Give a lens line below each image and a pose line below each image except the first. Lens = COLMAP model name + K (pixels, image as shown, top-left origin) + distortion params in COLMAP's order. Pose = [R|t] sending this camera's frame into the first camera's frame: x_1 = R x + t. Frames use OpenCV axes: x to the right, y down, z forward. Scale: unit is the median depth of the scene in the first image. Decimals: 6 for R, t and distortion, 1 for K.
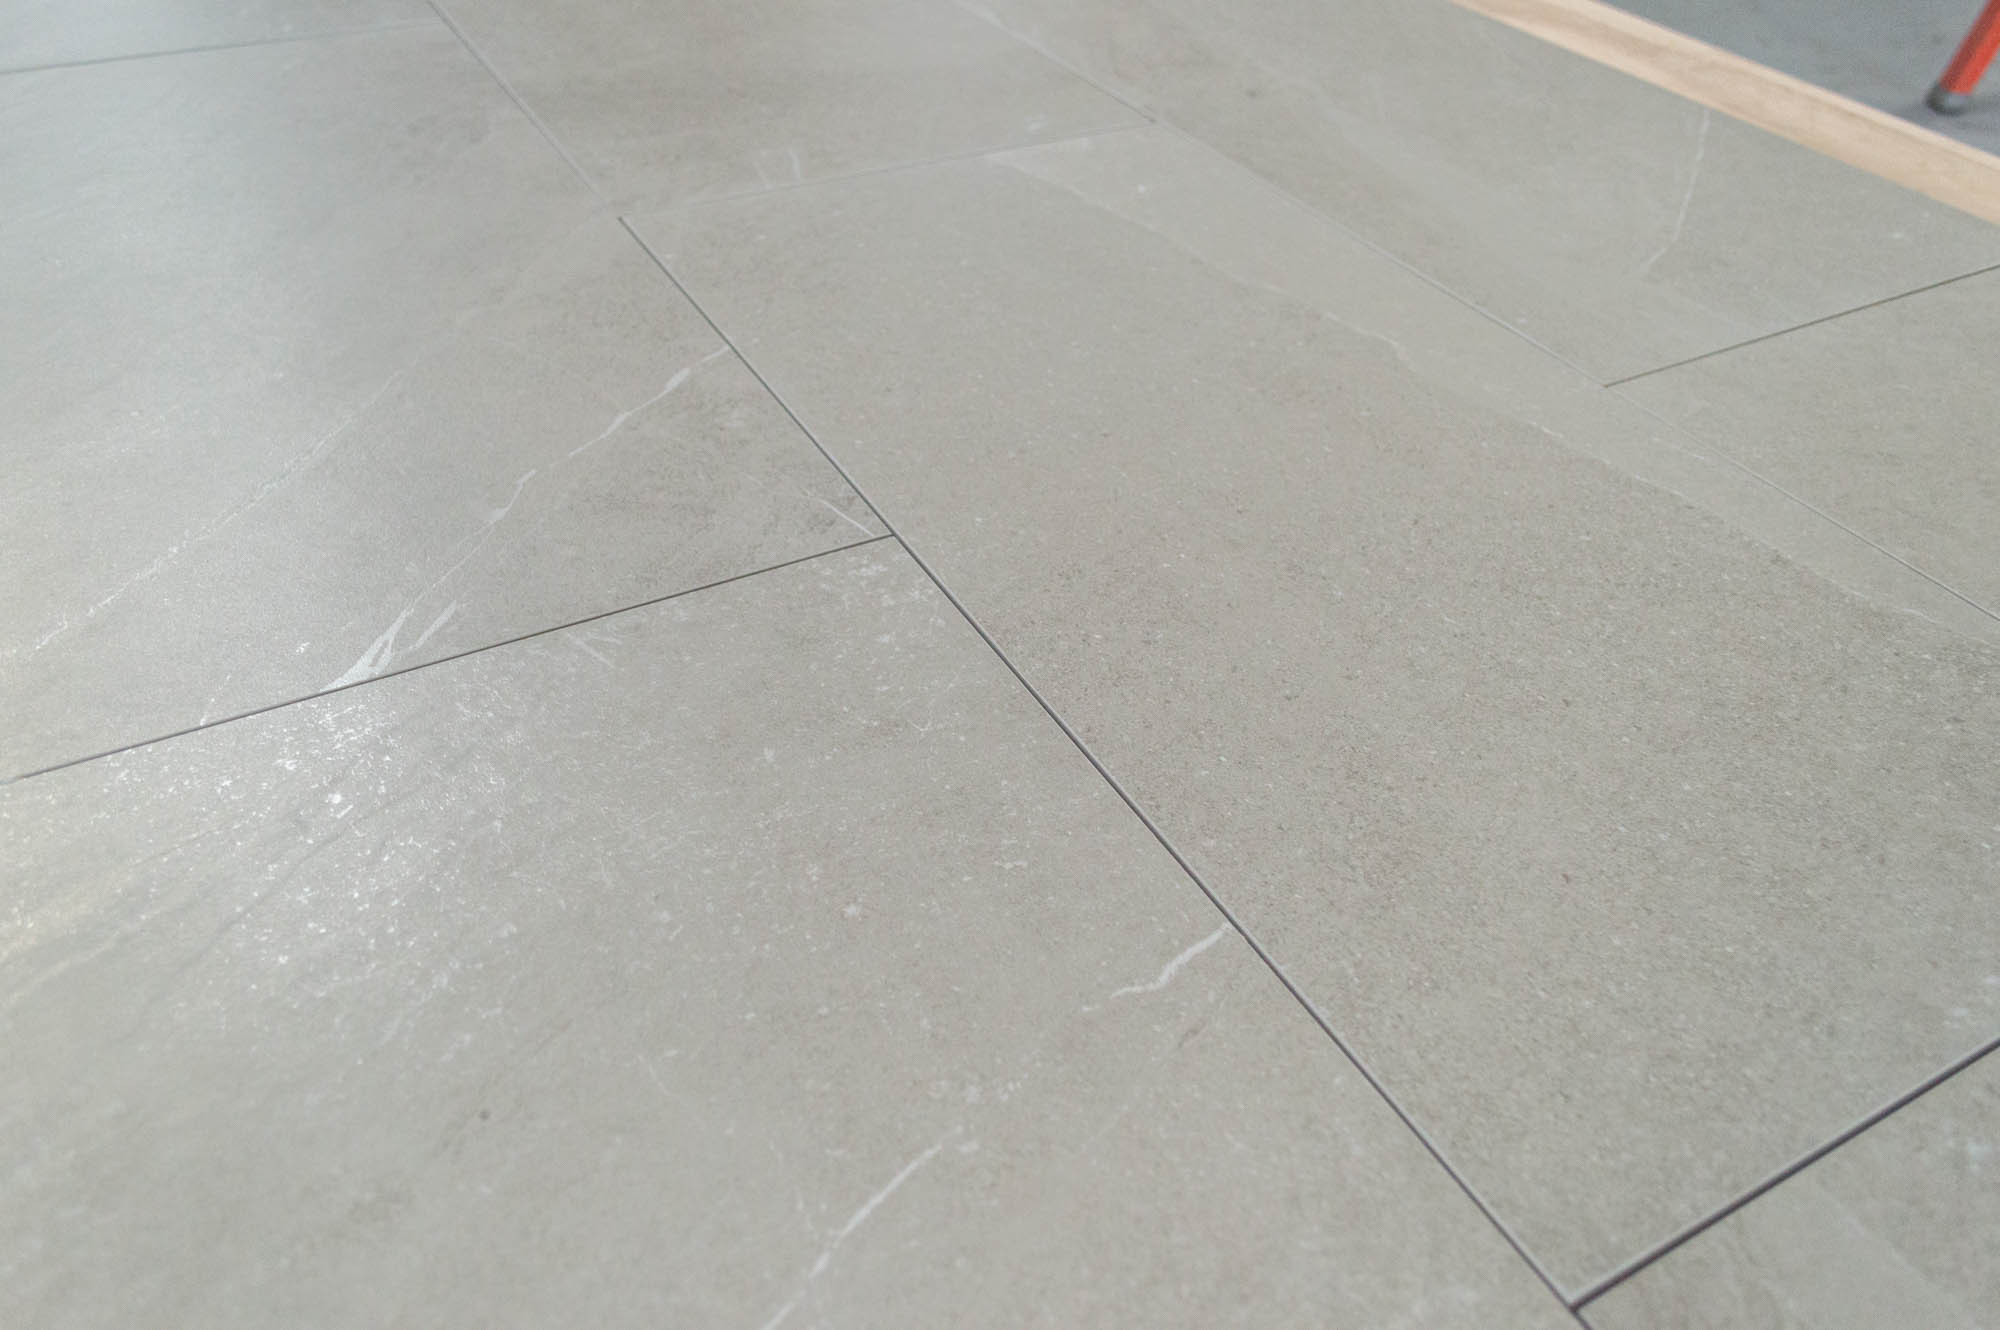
lens RADIAL K [[1529.1, 0, 946.2], [0, 1529.1, 663.2], [0, 0, 1]] dist [-0.002345, -0.006671]
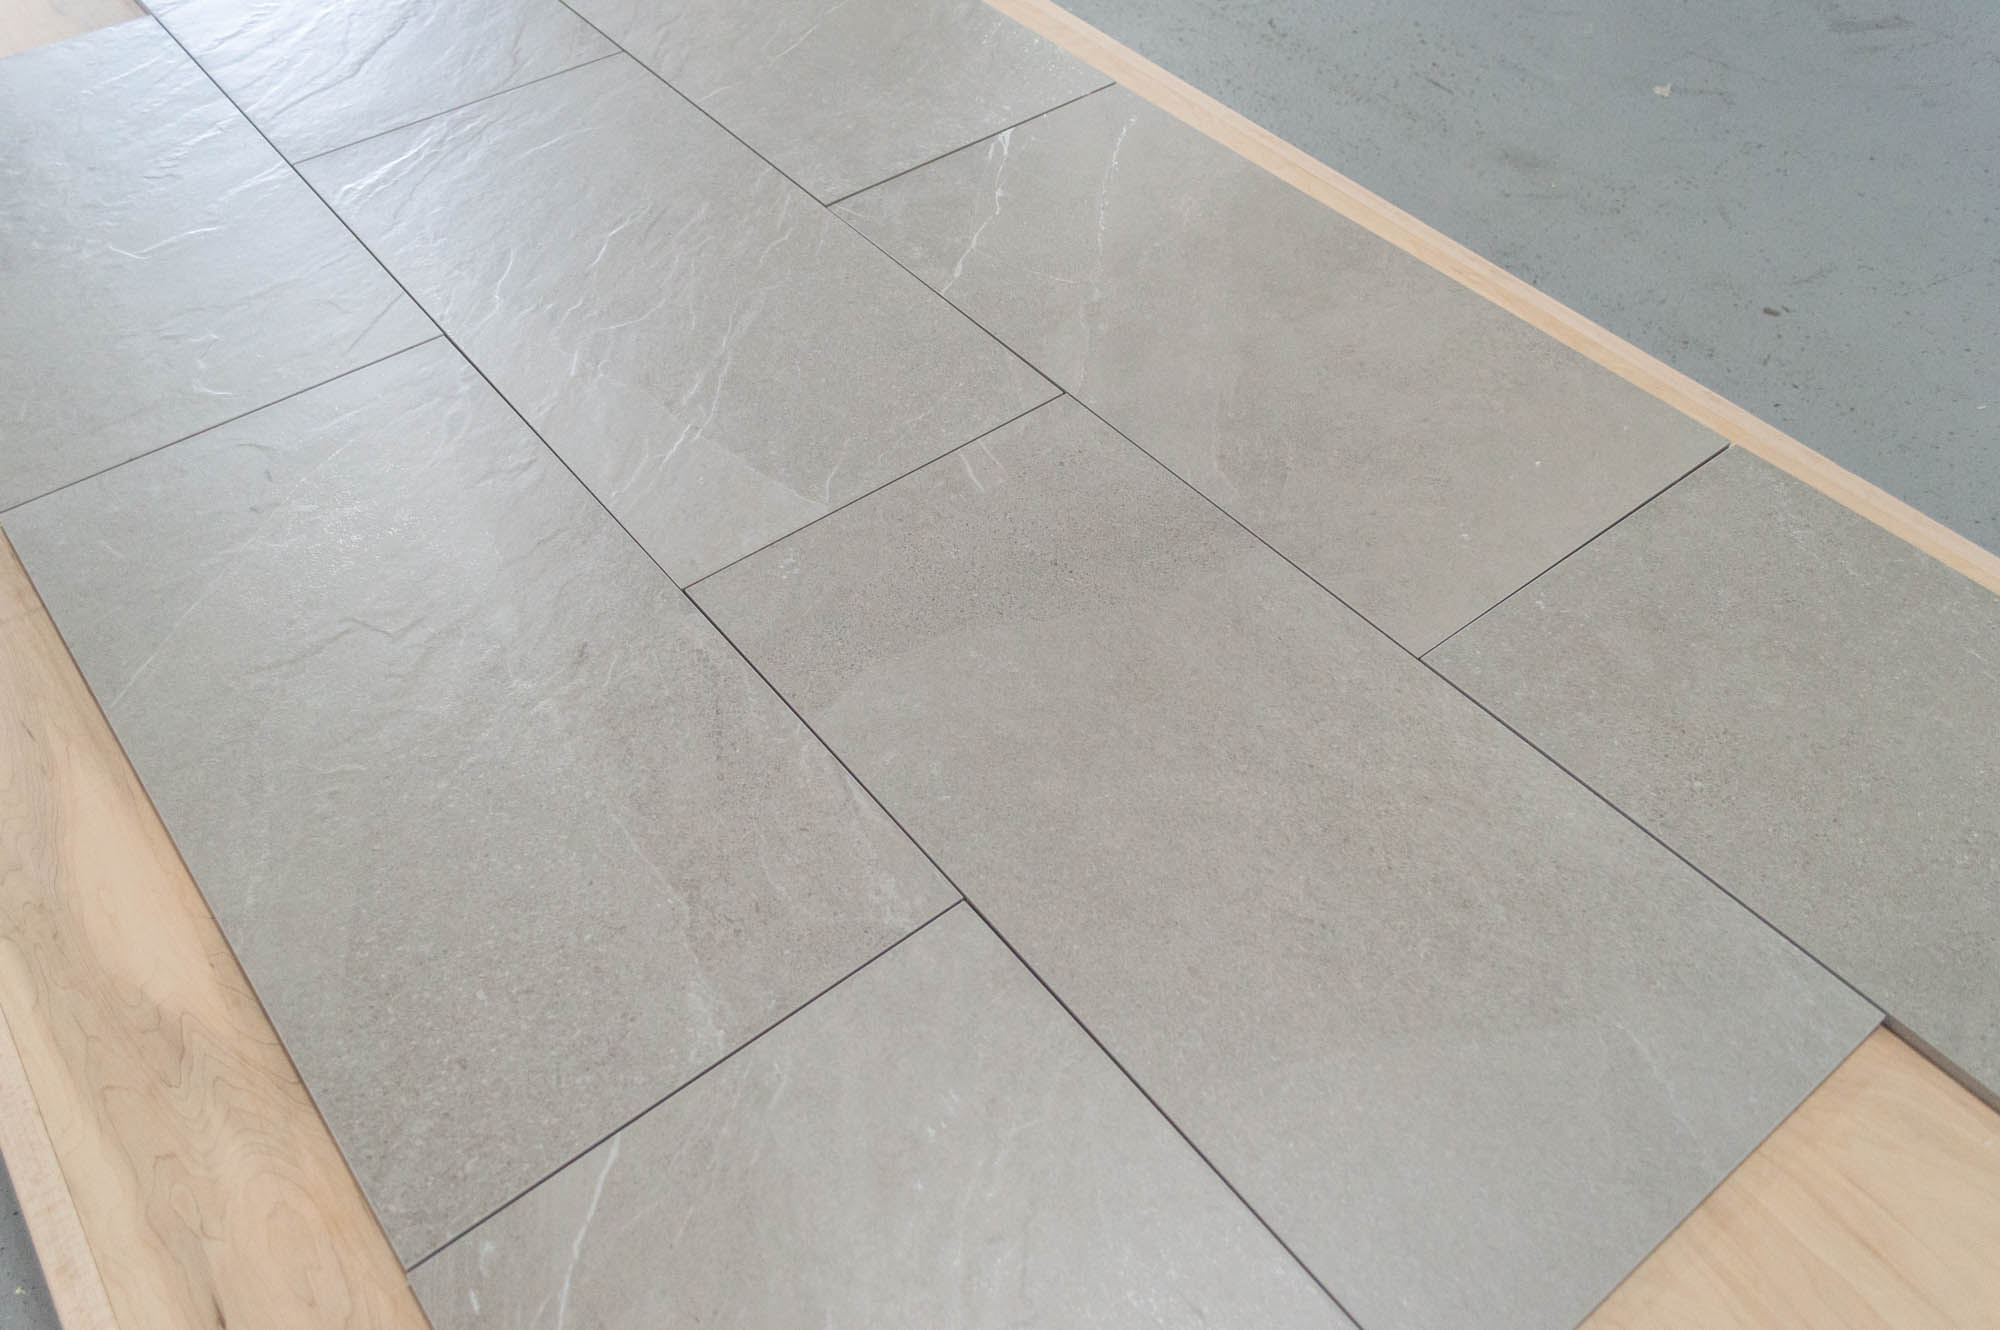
lens RADIAL K [[1598.2, 0, 1013.1], [0, 1598.2, 660.7], [0, 0, 1]] dist [0.021552, -0.013120]
pose [[-0.981773, 0.119239, -0.148000, 0.142256], [-0.142657, 0.052212, 0.988394, -2.763303], [0.125583, 0.991492, -0.034250, 2.014835]]
